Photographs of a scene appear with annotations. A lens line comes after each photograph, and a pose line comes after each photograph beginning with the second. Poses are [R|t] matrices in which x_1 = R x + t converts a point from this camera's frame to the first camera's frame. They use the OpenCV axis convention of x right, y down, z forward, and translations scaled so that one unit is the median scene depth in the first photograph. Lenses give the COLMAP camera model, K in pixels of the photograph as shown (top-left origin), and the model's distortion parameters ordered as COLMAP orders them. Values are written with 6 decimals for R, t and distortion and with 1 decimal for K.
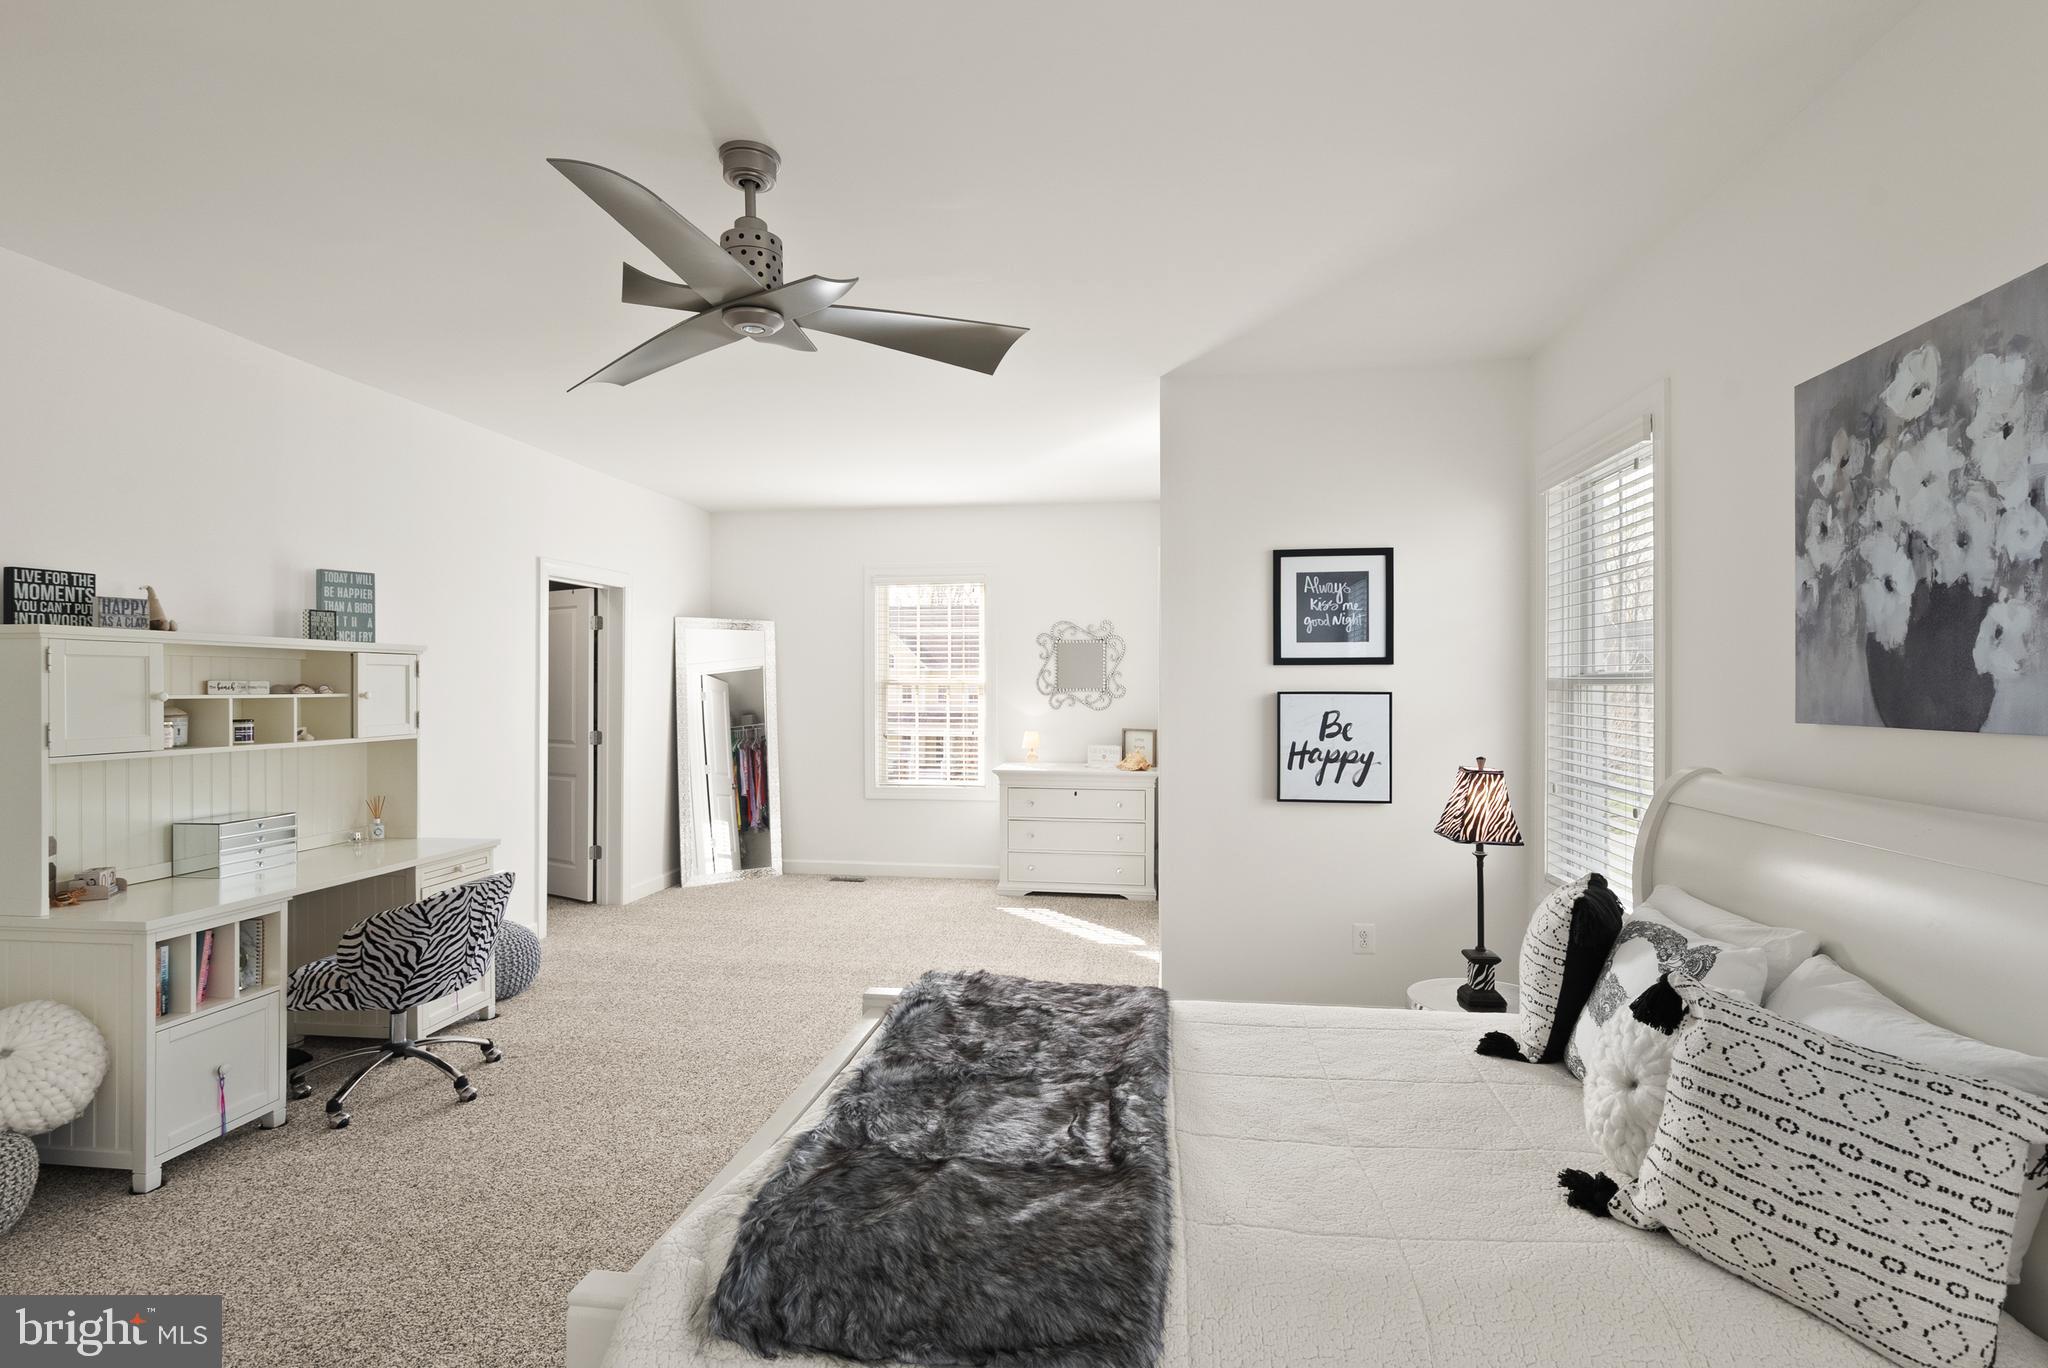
lens RADIAL K [[976.2, 0, 1022.7], [0, 976.2, 663.2], [0, 0, 1]] dist [-0.002941, 0.001631]
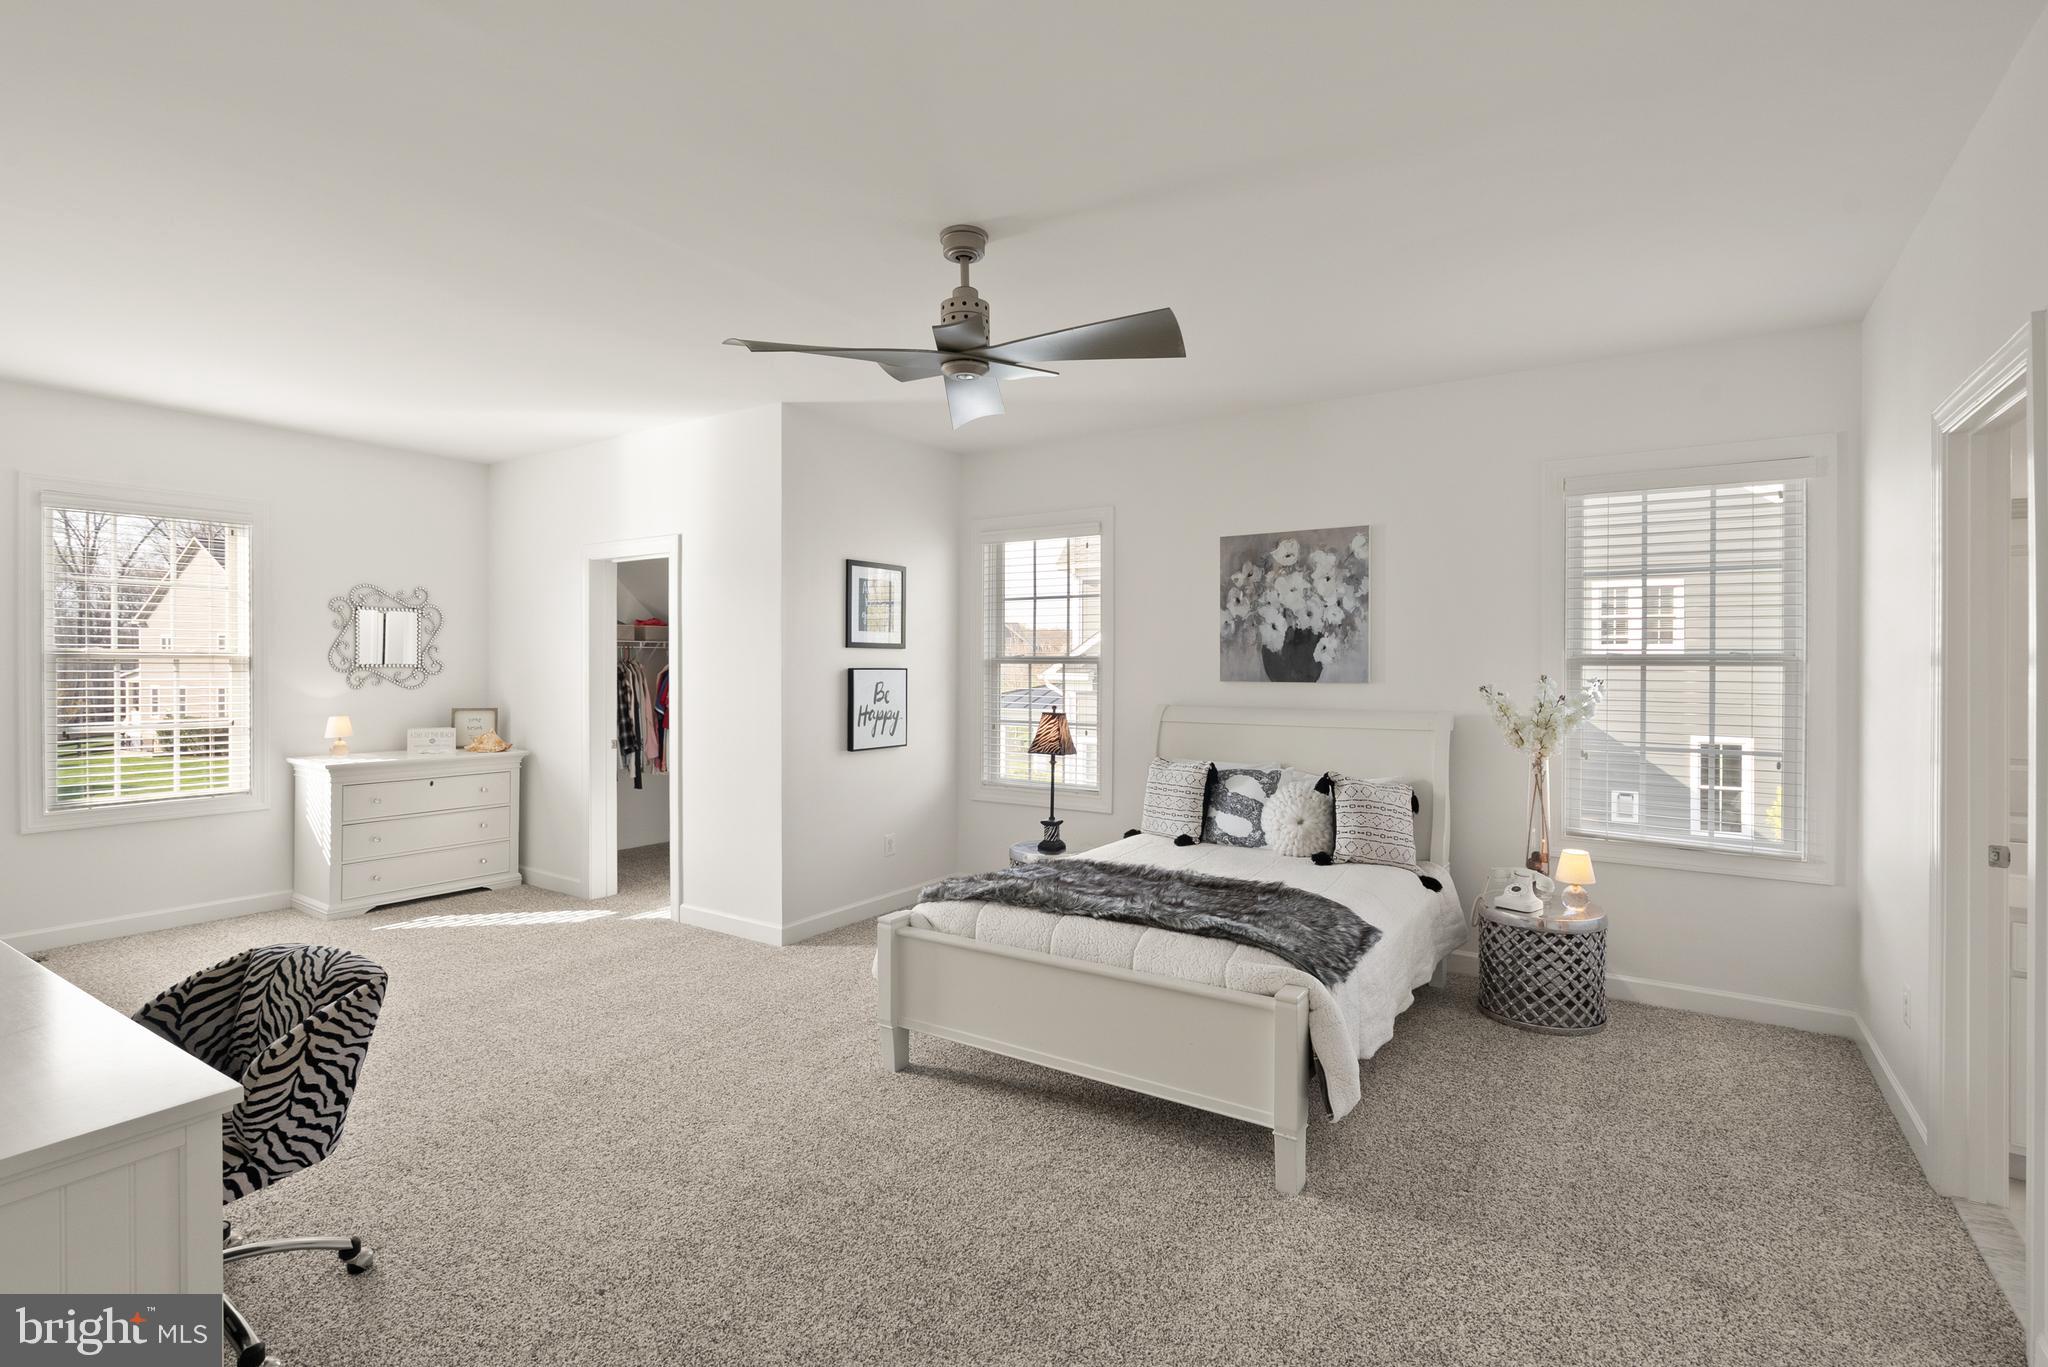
lens RADIAL K [[976.2, 0, 1022.7], [0, 976.2, 662.7], [0, 0, 1]] dist [-0.002941, 0.001631]
pose [[0.411113, 0.003458, 0.911578, -1.564745], [-0.026041, 0.999629, 0.007952, 0.010488], [-0.911212, -0.027008, 0.411051, 0.476865]]
